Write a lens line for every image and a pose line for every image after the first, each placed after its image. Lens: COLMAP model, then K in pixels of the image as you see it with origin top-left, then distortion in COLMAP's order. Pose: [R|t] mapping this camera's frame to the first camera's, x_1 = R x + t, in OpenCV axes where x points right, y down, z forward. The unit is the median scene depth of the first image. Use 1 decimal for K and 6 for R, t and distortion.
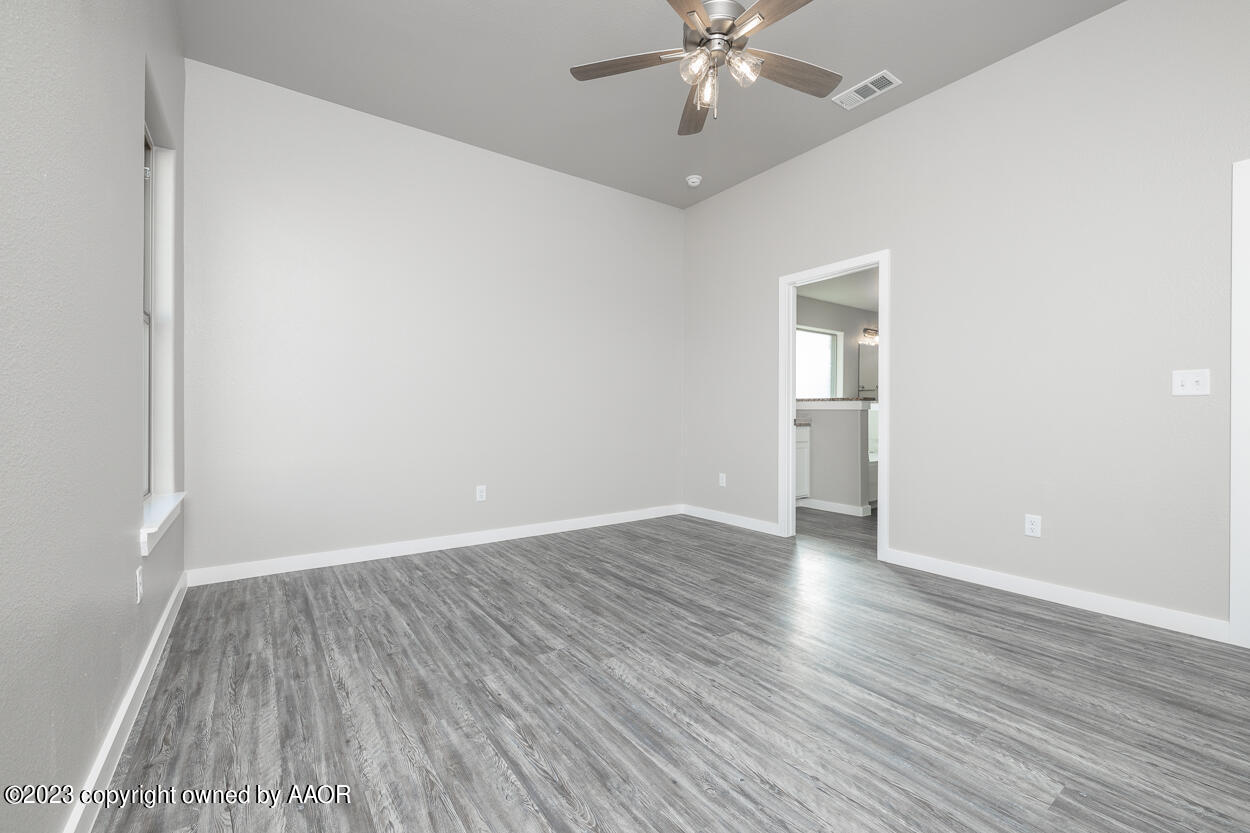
lens RADIAL K [[513.5, 0, 624.8], [0, 513.5, 416.3], [0, 0, 1]] dist [0.001477, -0.000139]
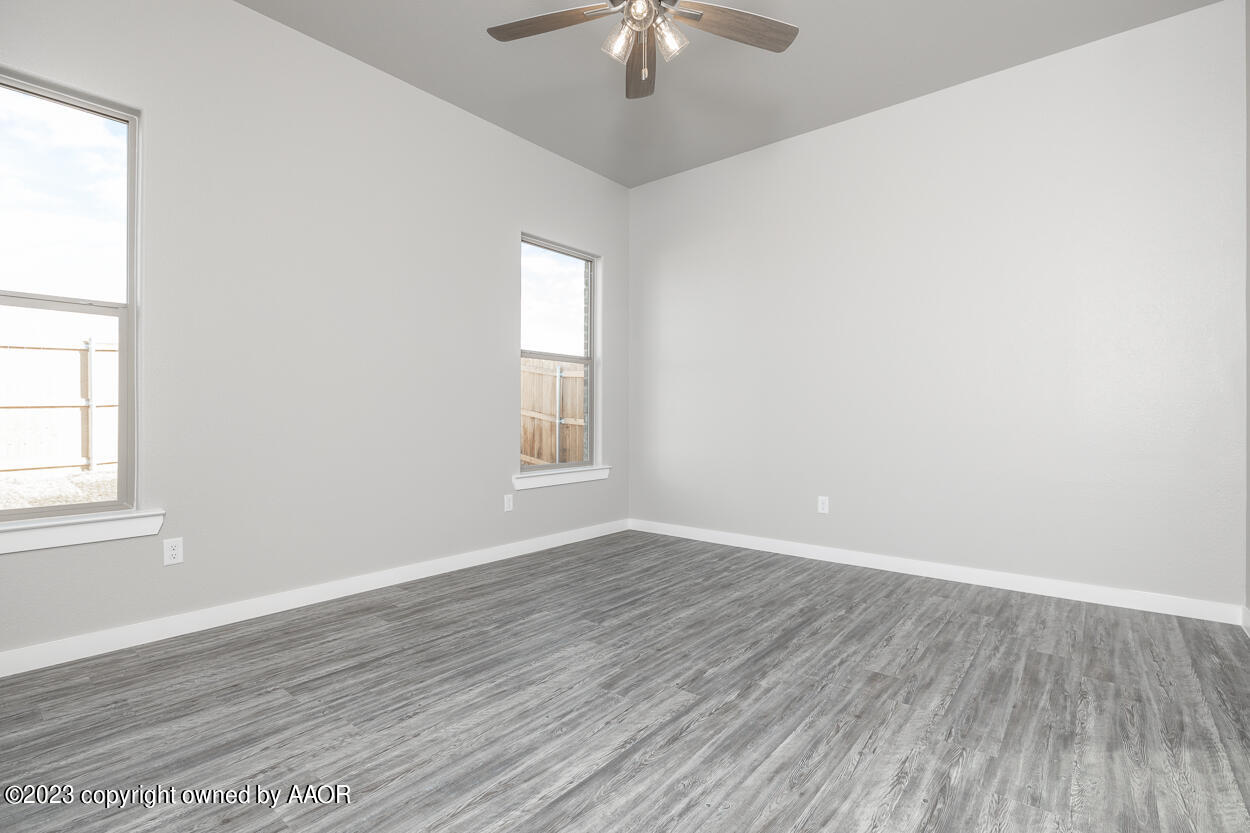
lens RADIAL K [[586.4, 0, 621.8], [0, 586.4, 416.2], [0, 0, 1]] dist [-0.002613, -0.000064]
pose [[0.249533, -0.005010, -0.968353, 0.999353], [-0.003483, 0.999976, -0.006071, 0.005935], [0.968360, 0.004887, 0.249510, 0.642165]]
